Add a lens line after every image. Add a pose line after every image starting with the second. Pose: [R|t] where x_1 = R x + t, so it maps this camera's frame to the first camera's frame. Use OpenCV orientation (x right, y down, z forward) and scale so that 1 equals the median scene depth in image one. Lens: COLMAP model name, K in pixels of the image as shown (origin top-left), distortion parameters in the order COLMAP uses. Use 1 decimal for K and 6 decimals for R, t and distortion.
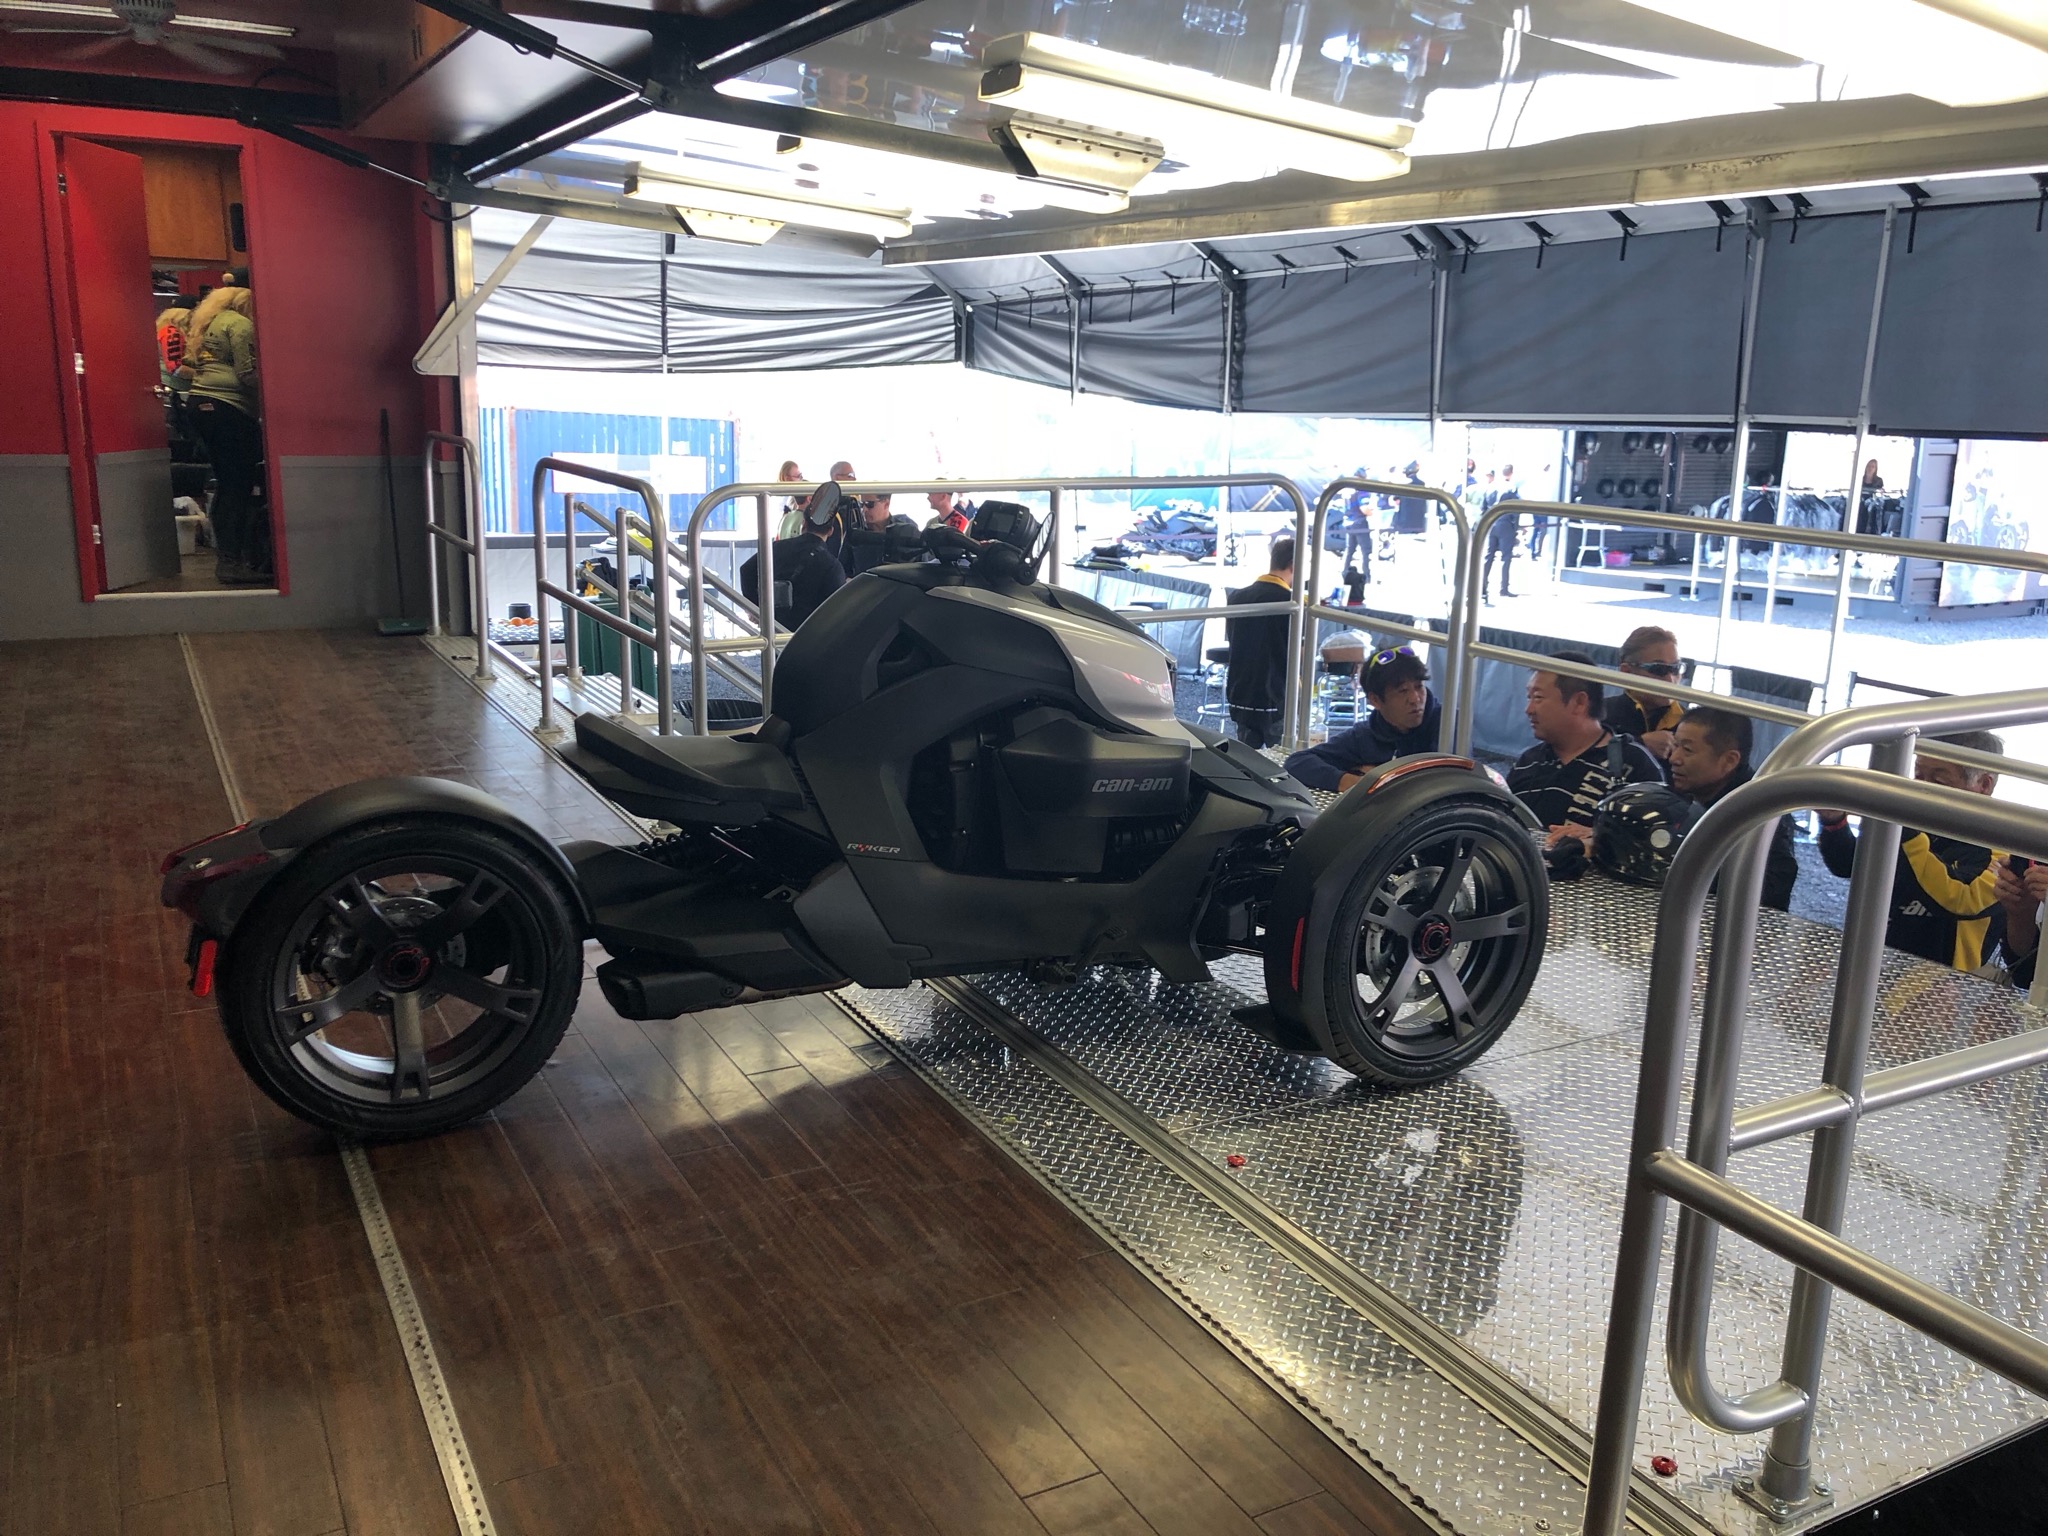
lens RADIAL K [[1679.4, 0, 1024.0], [0, 1679.4, 768.0], [0, 0, 1]] dist [0.013363, -0.013465]
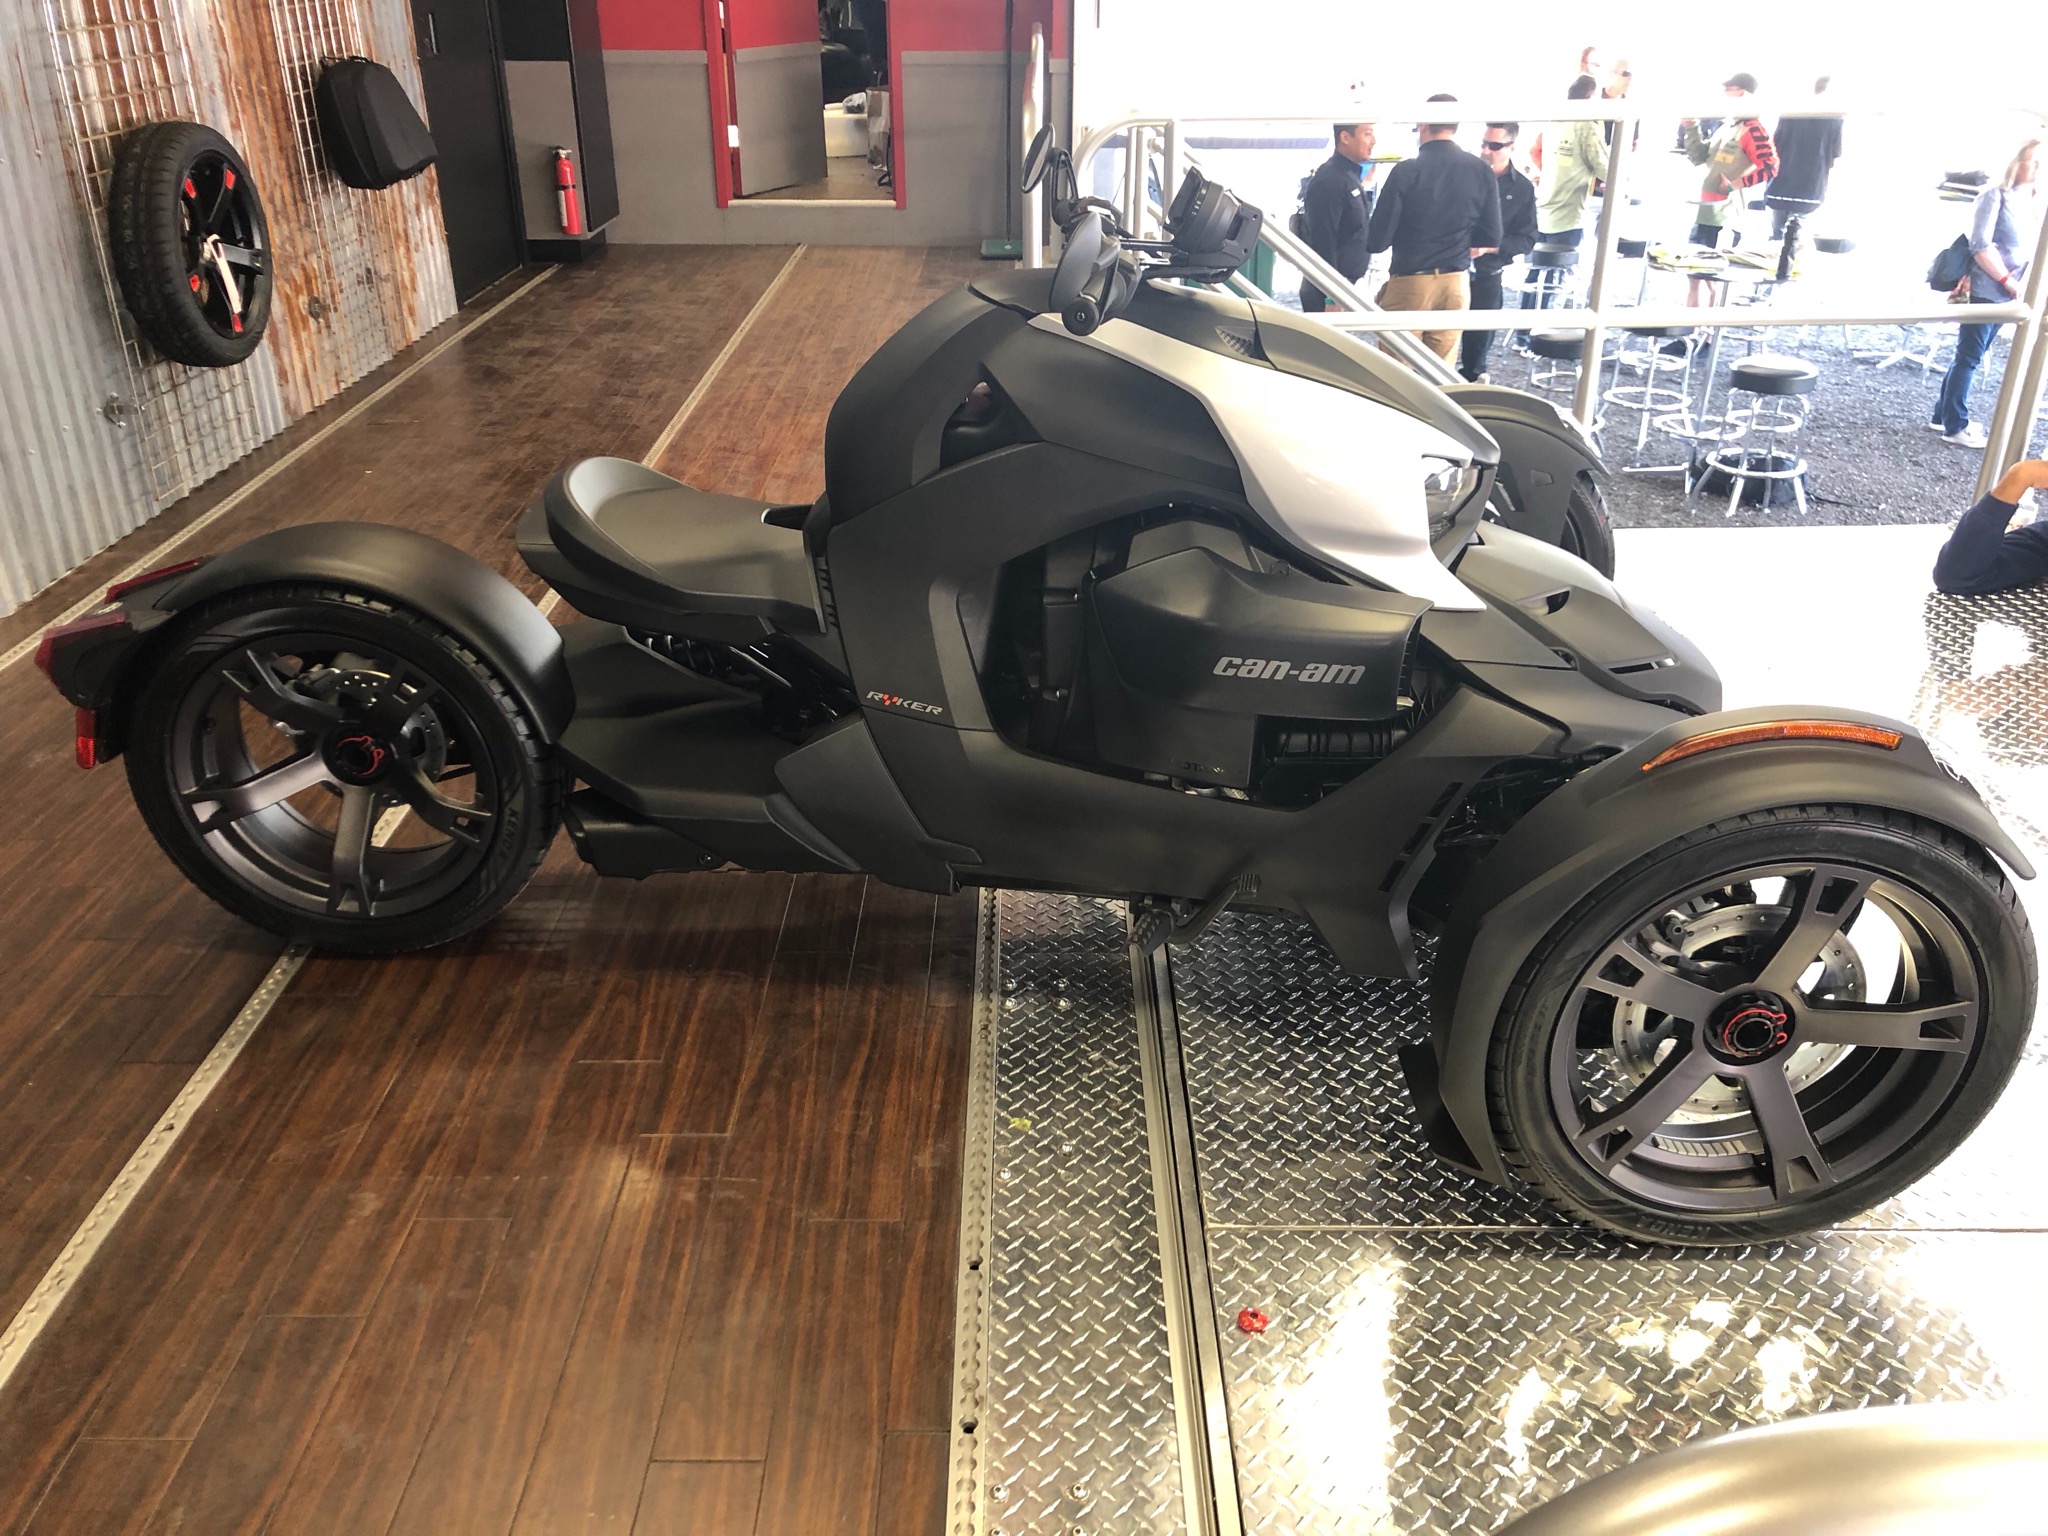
lens RADIAL K [[1662.1, 0, 1024.0], [0, 1662.1, 768.0], [0, 0, 1]] dist [0.001976, -0.007234]
pose [[0.875460, 0.192955, -0.443101, 0.255127], [-0.084921, 0.963994, 0.252001, -0.100292], [0.475771, -0.182988, 0.860324, 0.413857]]
